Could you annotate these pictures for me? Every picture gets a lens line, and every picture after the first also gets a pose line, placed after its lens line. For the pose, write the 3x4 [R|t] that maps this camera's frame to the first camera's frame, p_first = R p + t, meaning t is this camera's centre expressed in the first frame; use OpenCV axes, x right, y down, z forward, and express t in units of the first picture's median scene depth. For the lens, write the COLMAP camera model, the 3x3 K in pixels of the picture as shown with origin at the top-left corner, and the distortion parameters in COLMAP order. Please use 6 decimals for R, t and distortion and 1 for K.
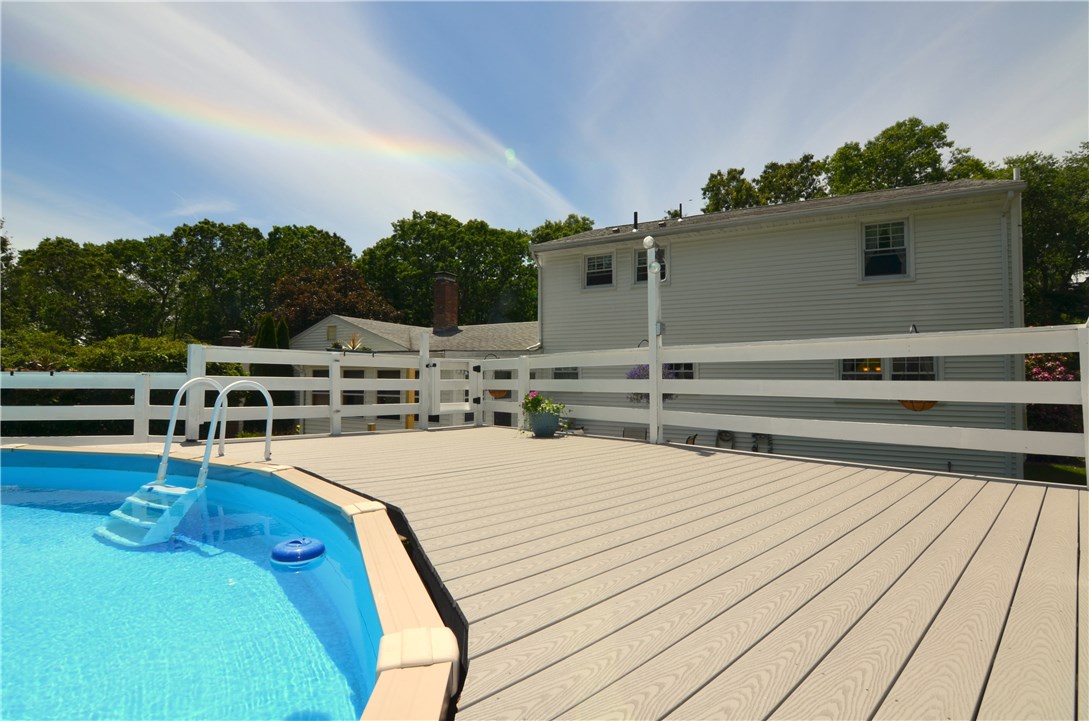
lens RADIAL K [[523.2, 0, 547.6], [0, 523.2, 360.6], [0, 0, 1]] dist [-0.004829, -0.010736]
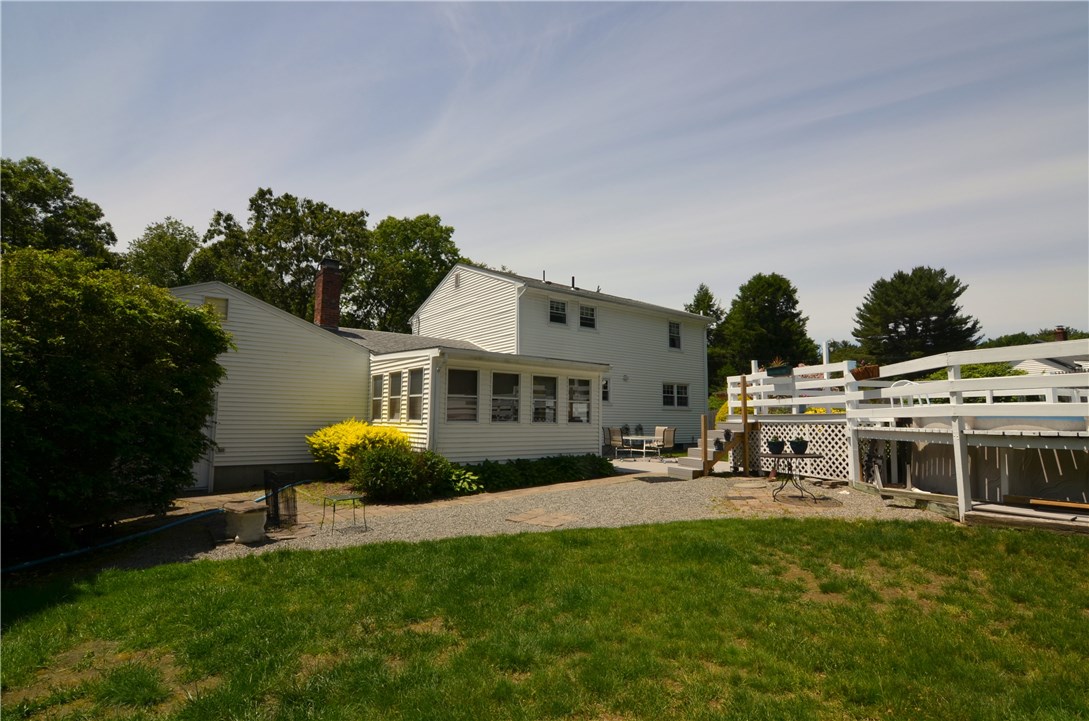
lens RADIAL K [[523.2, 0, 543.4], [0, 523.2, 360.3], [0, 0, 1]] dist [-0.004829, -0.010736]
pose [[0.409274, 0.098972, 0.907028, -0.379055], [-0.042079, 0.995089, -0.089594, 0.024368], [-0.911441, -0.001499, 0.411429, 0.164320]]
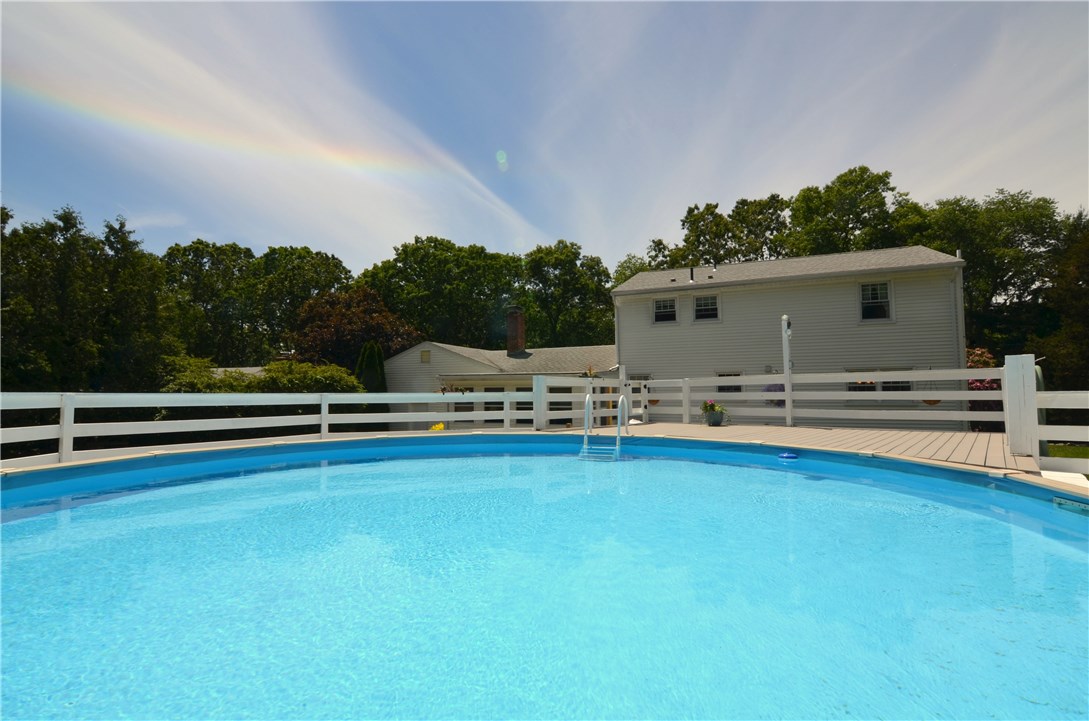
lens RADIAL K [[523.2, 0, 547.2], [0, 523.2, 361.1], [0, 0, 1]] dist [-0.004829, -0.010736]
pose [[0.996429, -0.008403, 0.084015, -0.106881], [0.010377, 0.999680, -0.023086, -0.005224], [-0.083794, 0.023876, 0.996197, -0.102999]]
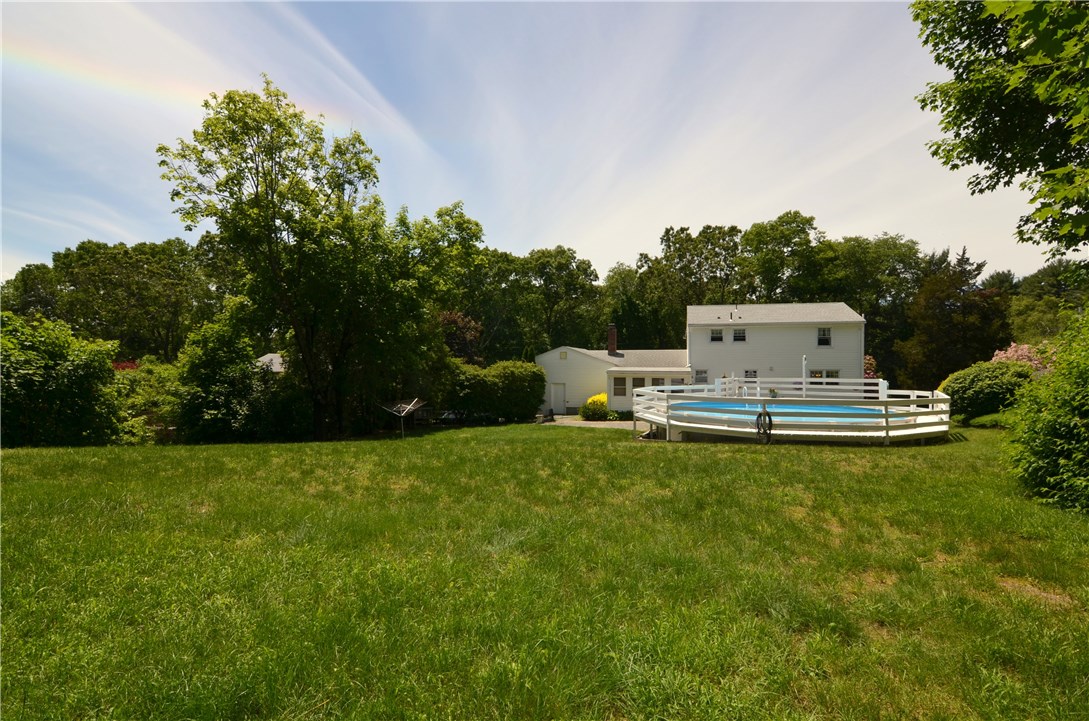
lens RADIAL K [[523.2, 0, 544.1], [0, 523.2, 363.8], [0, 0, 1]] dist [-0.004829, -0.010736]
pose [[0.972516, -0.003542, 0.232810, -0.430508], [-0.005597, 0.999240, 0.038582, -0.043775], [-0.232770, -0.038824, 0.971757, -0.411906]]
